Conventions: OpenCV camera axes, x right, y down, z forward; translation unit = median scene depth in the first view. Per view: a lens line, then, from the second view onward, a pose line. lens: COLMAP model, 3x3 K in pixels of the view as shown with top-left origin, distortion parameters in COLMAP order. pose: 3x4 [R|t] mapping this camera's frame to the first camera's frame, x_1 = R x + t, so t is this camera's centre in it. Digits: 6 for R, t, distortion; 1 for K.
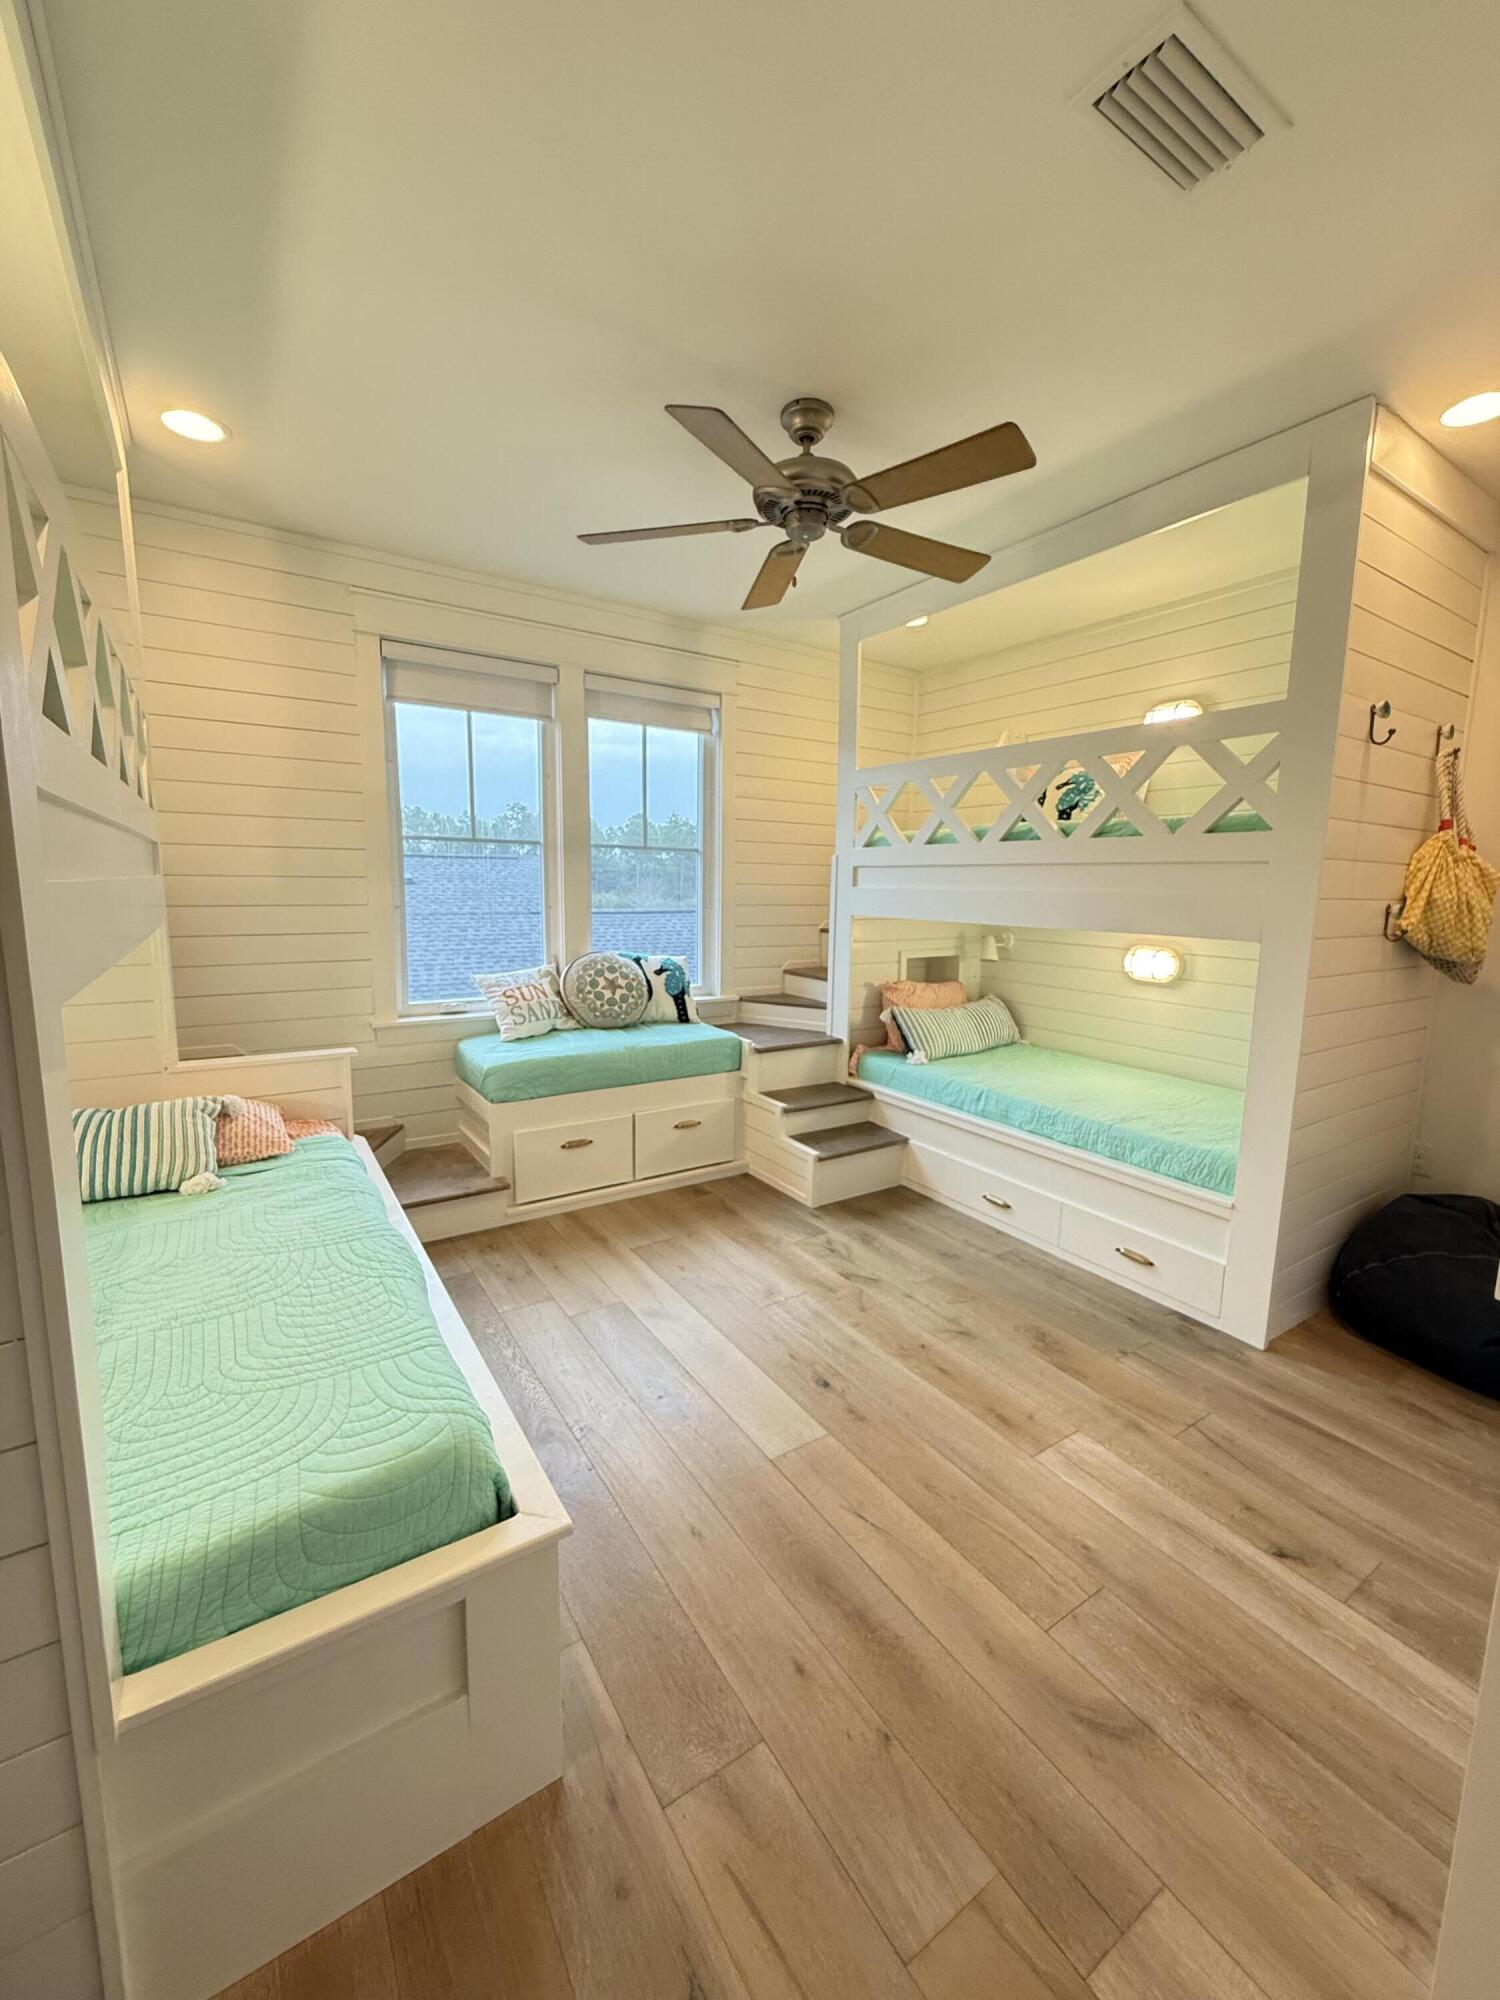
lens RADIAL K [[795.1, 0, 749.7], [0, 795.1, 994.5], [0, 0, 1]] dist [-0.001382, 0.000571]
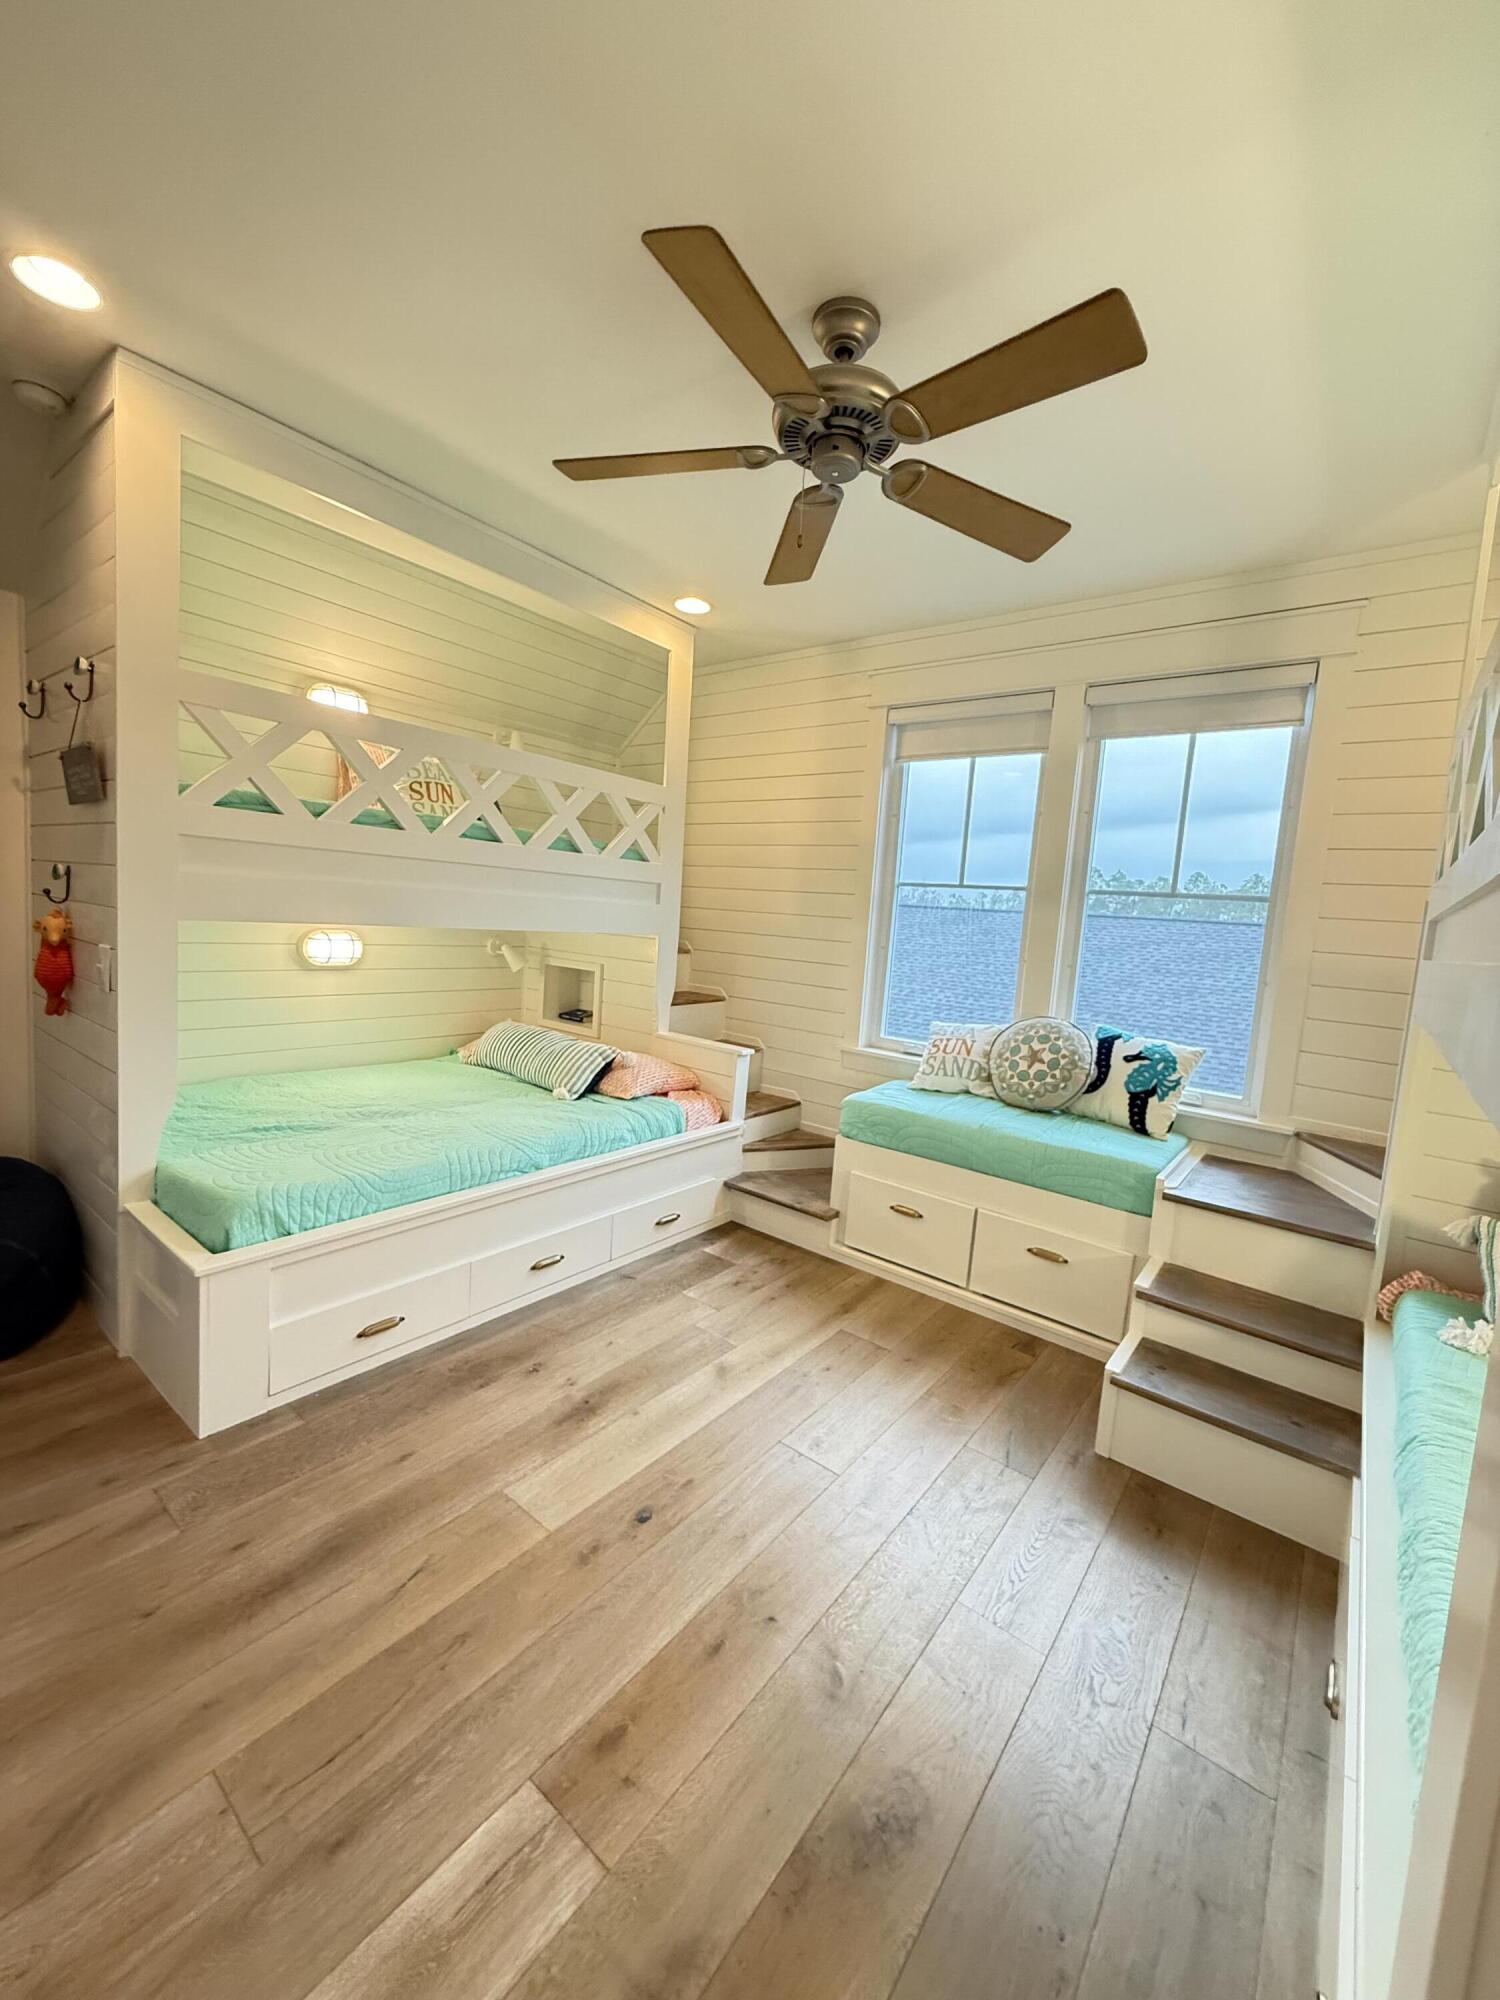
lens RADIAL K [[795.1, 0, 749.7], [0, 795.1, 994.5], [0, 0, 1]] dist [-0.001382, 0.000571]
pose [[0.323538, 0.103473, -0.940540, 0.534662], [-0.197629, 0.979470, 0.039773, -0.053205], [0.925346, 0.173010, 0.337345, 0.473917]]
